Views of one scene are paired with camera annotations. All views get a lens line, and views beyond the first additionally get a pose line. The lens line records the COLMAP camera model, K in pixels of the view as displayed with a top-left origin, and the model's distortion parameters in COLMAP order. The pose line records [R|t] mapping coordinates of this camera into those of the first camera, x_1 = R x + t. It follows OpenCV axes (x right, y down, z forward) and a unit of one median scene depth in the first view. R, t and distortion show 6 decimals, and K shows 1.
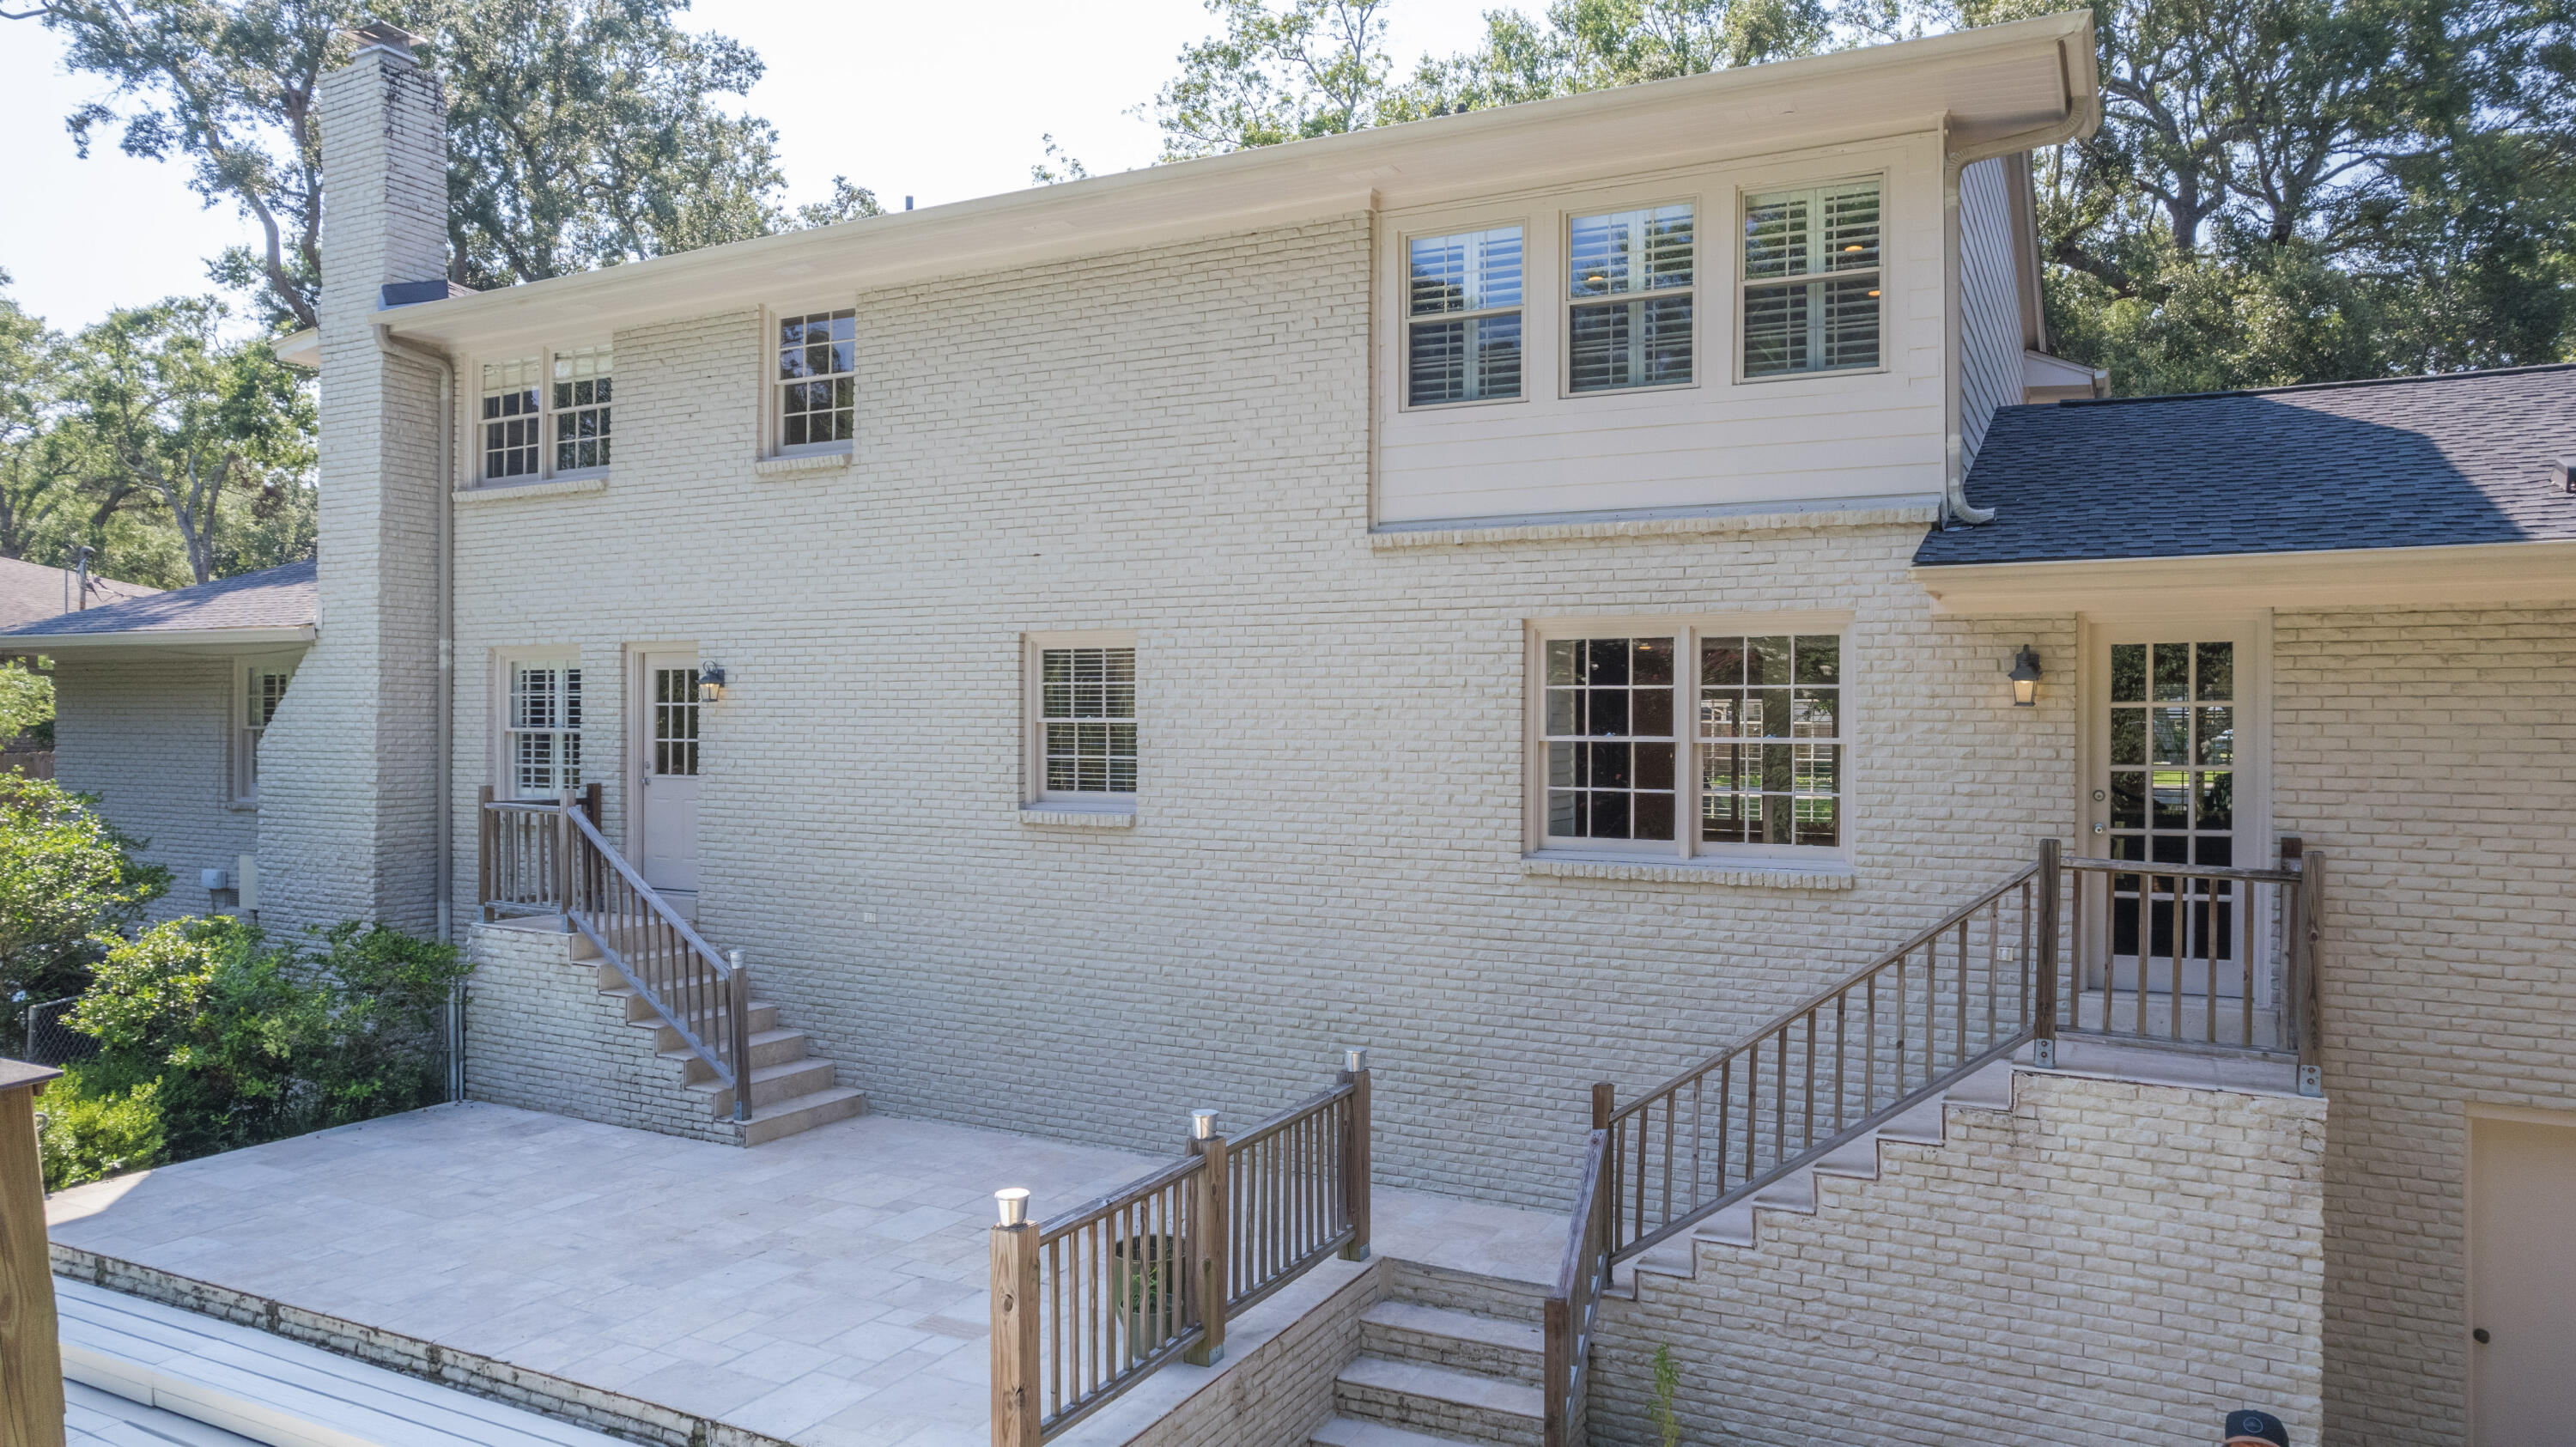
lens RADIAL K [[1644.2, 0, 1284.3], [0, 1644.2, 740.8], [0, 0, 1]] dist [-0.063644, 0.069306]
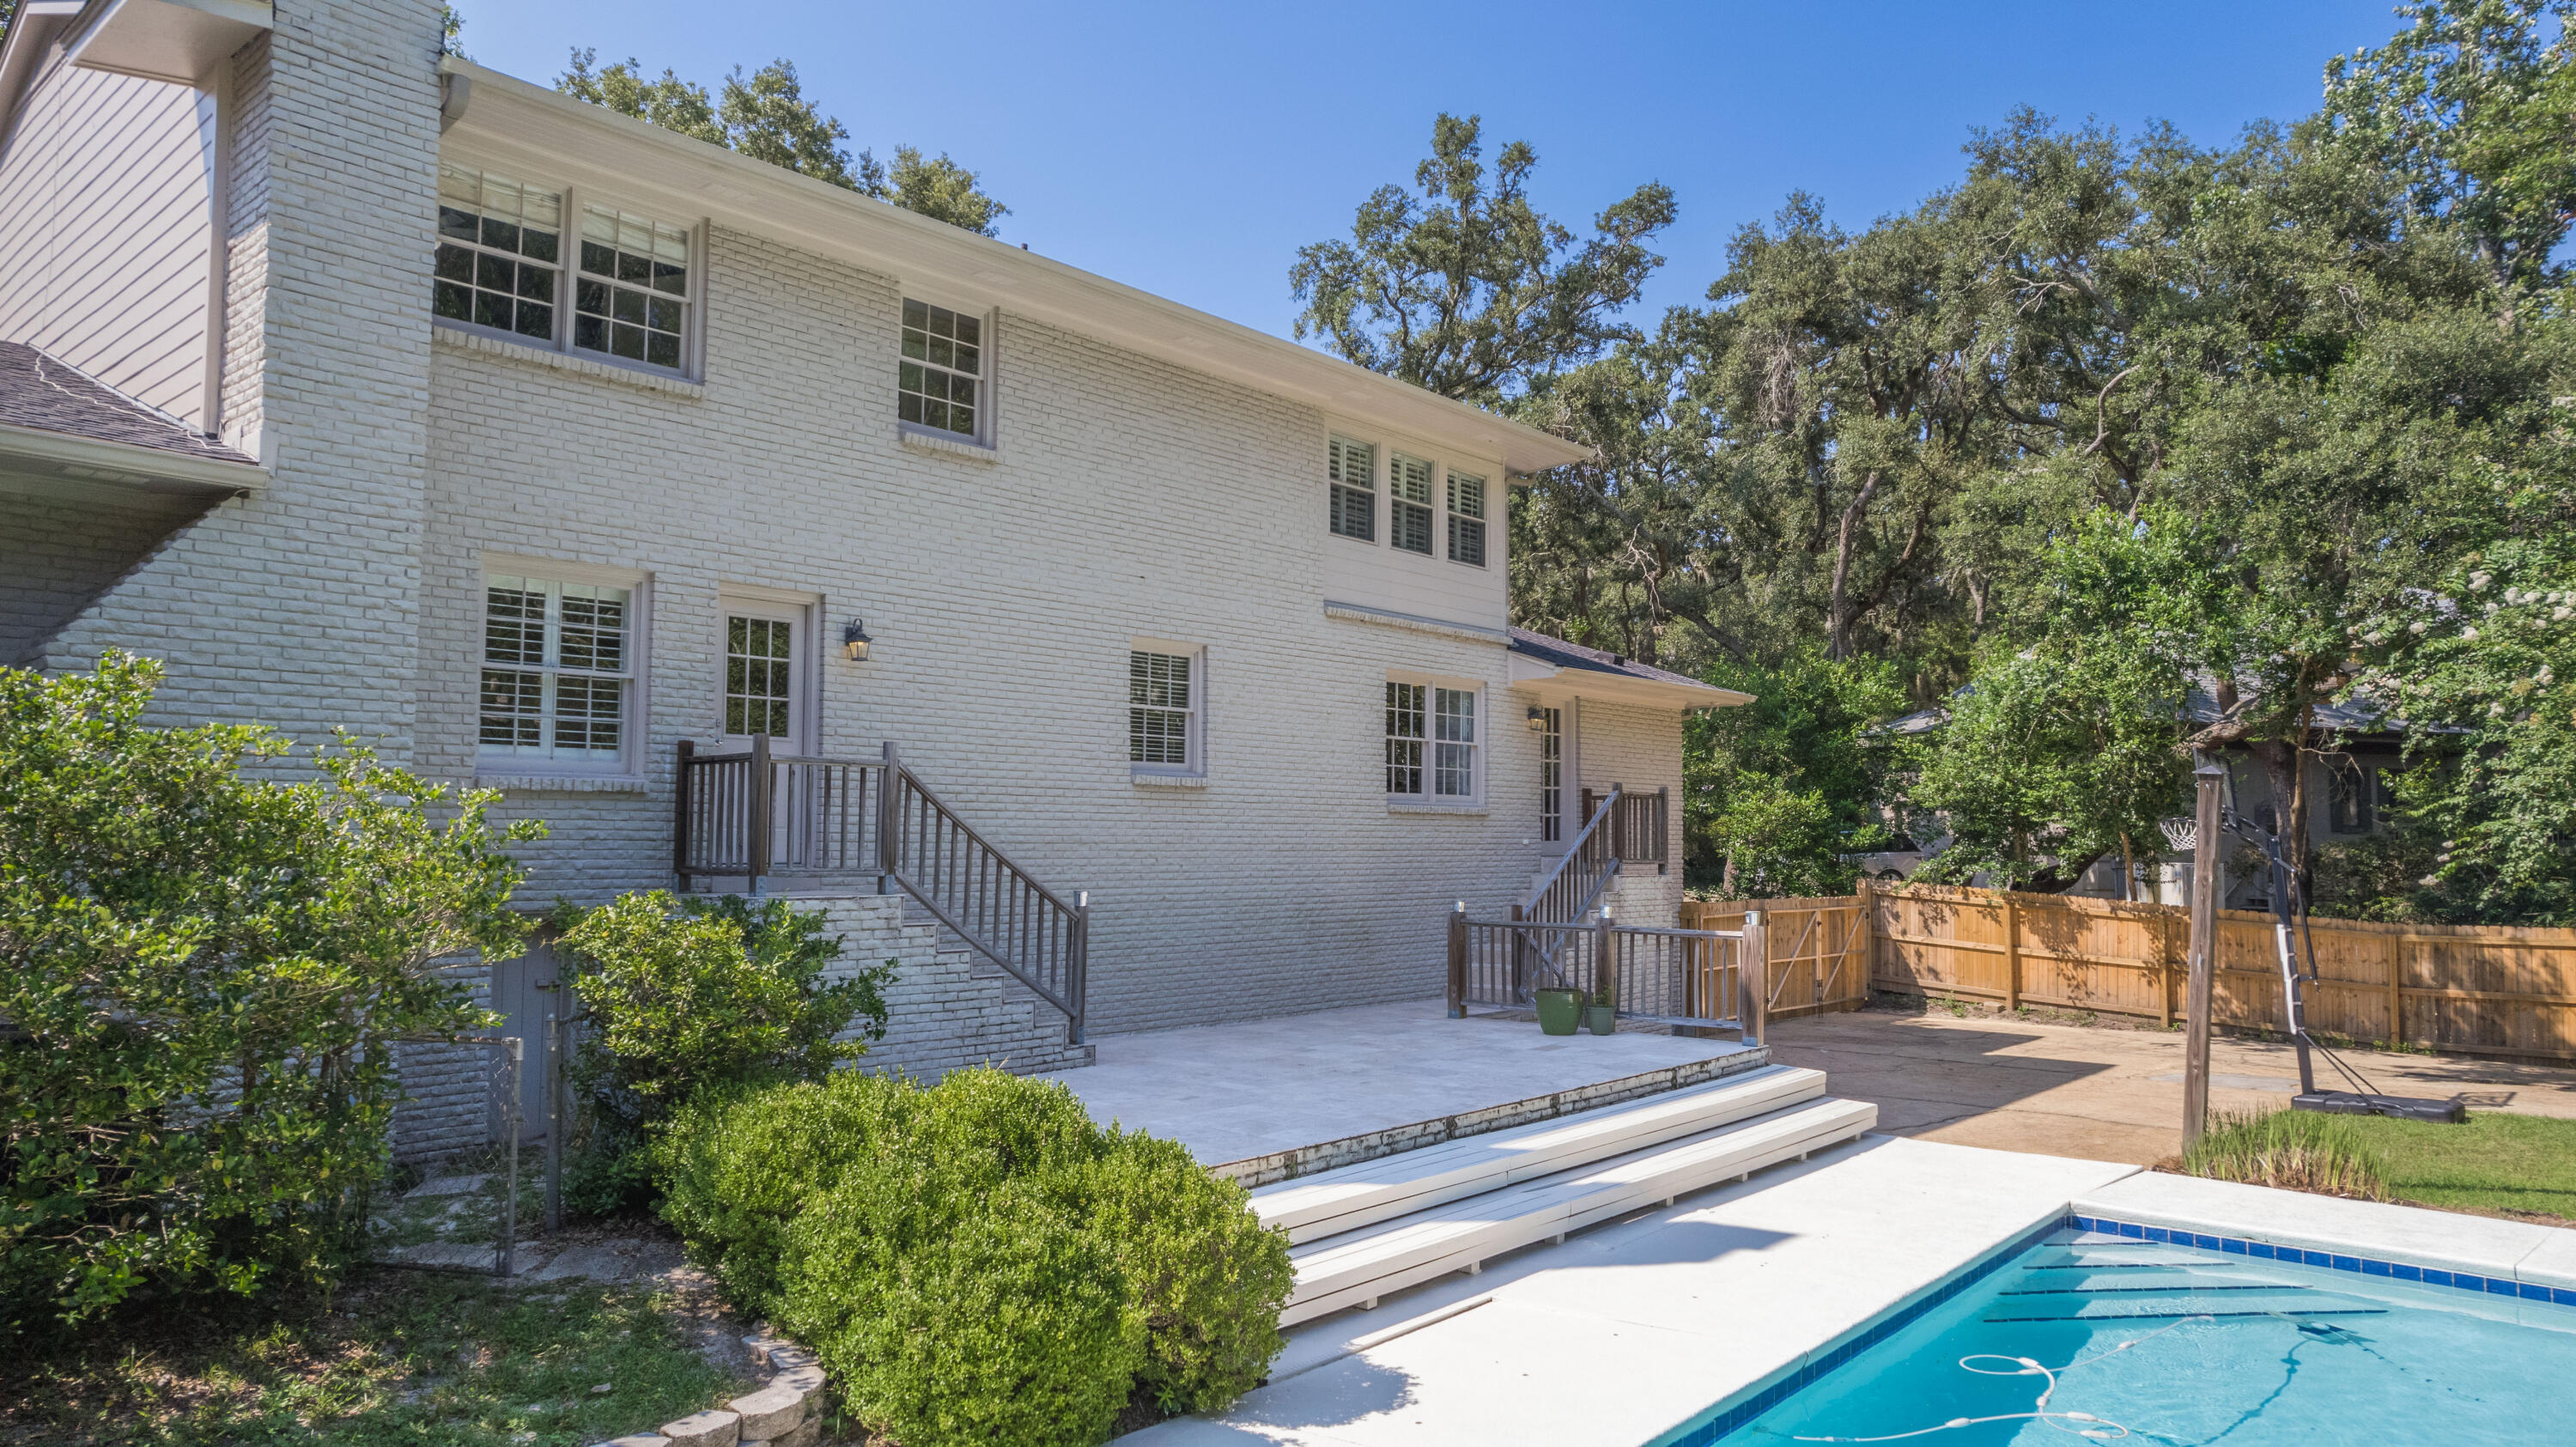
lens RADIAL K [[1644.2, 0, 1291.8], [0, 1644.2, 729.5], [0, 0, 1]] dist [-0.063644, 0.069306]
pose [[0.241336, 0.059915, 0.968590, -1.406130], [0.005402, 0.997994, -0.063080, 0.091004], [-0.970427, 0.020456, 0.240528, 0.595078]]
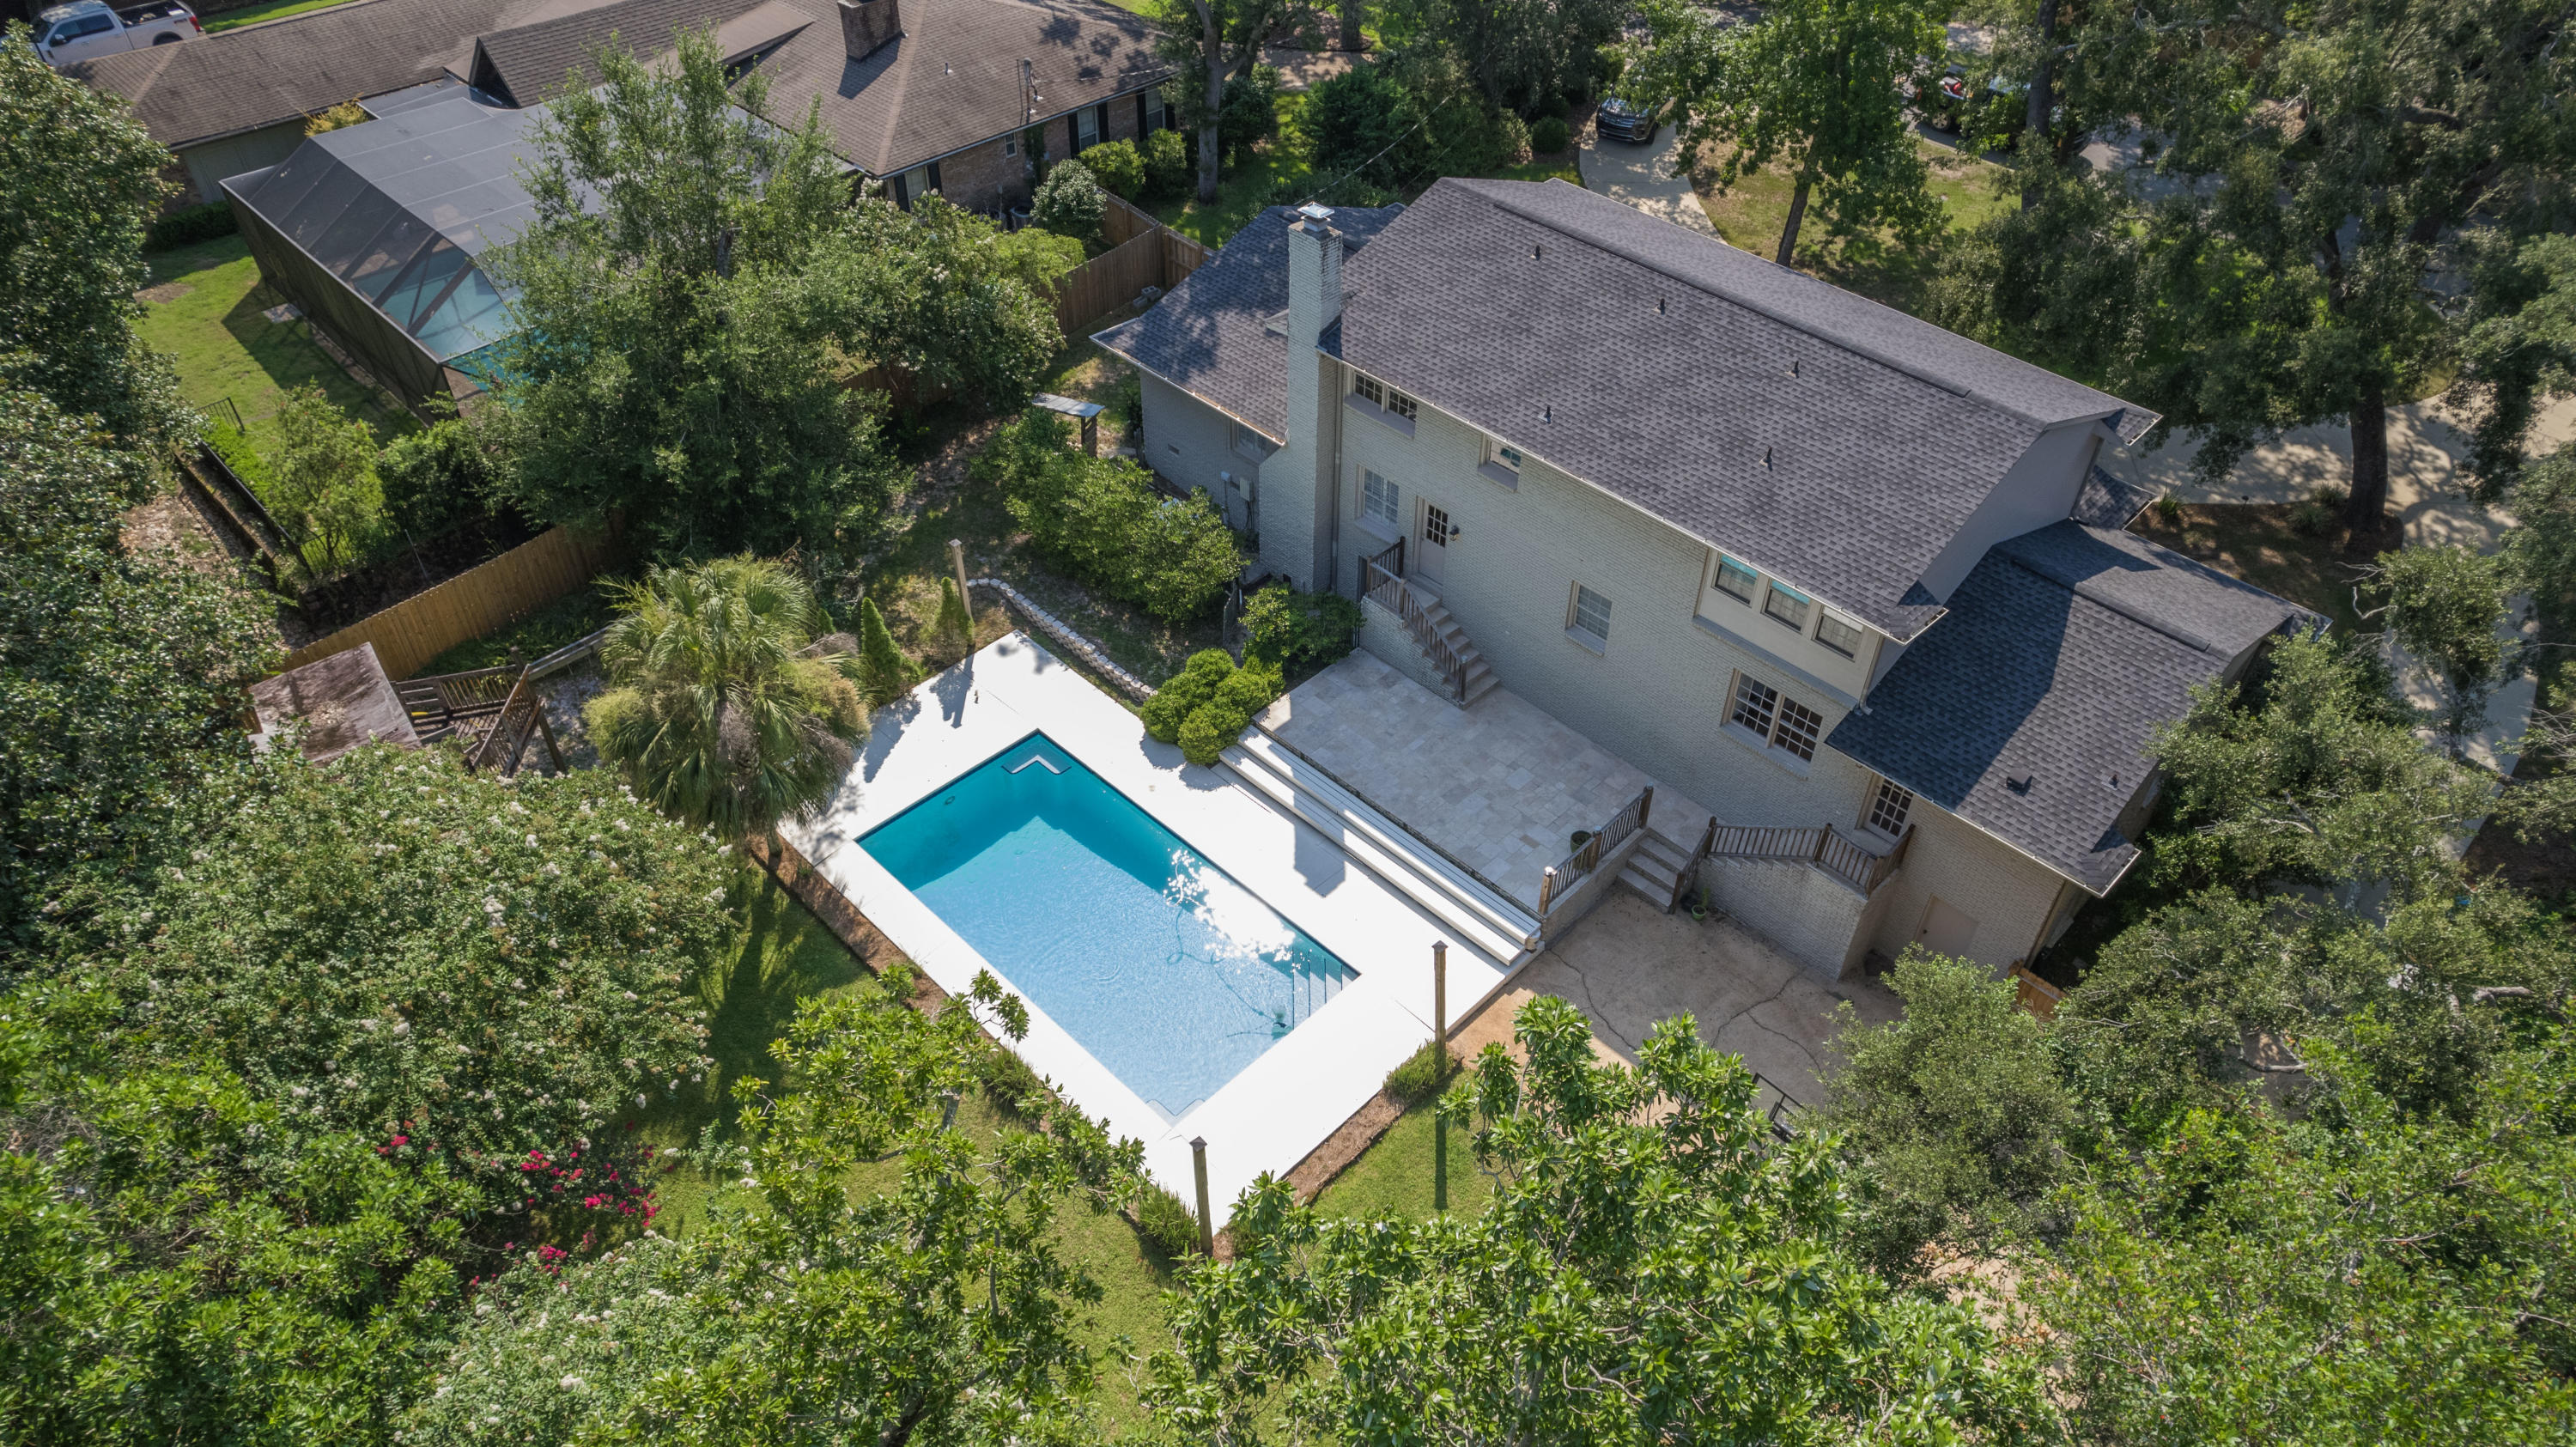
lens RADIAL K [[1644.2, 0, 1284.7], [0, 1644.2, 722.6], [0, 0, 1]] dist [-0.063644, 0.069306]
pose [[0.952800, 0.202942, -0.225802, 0.050564], [-0.000963, 0.745769, 0.666203, -1.782788], [0.303597, -0.634541, 0.710765, -1.300747]]
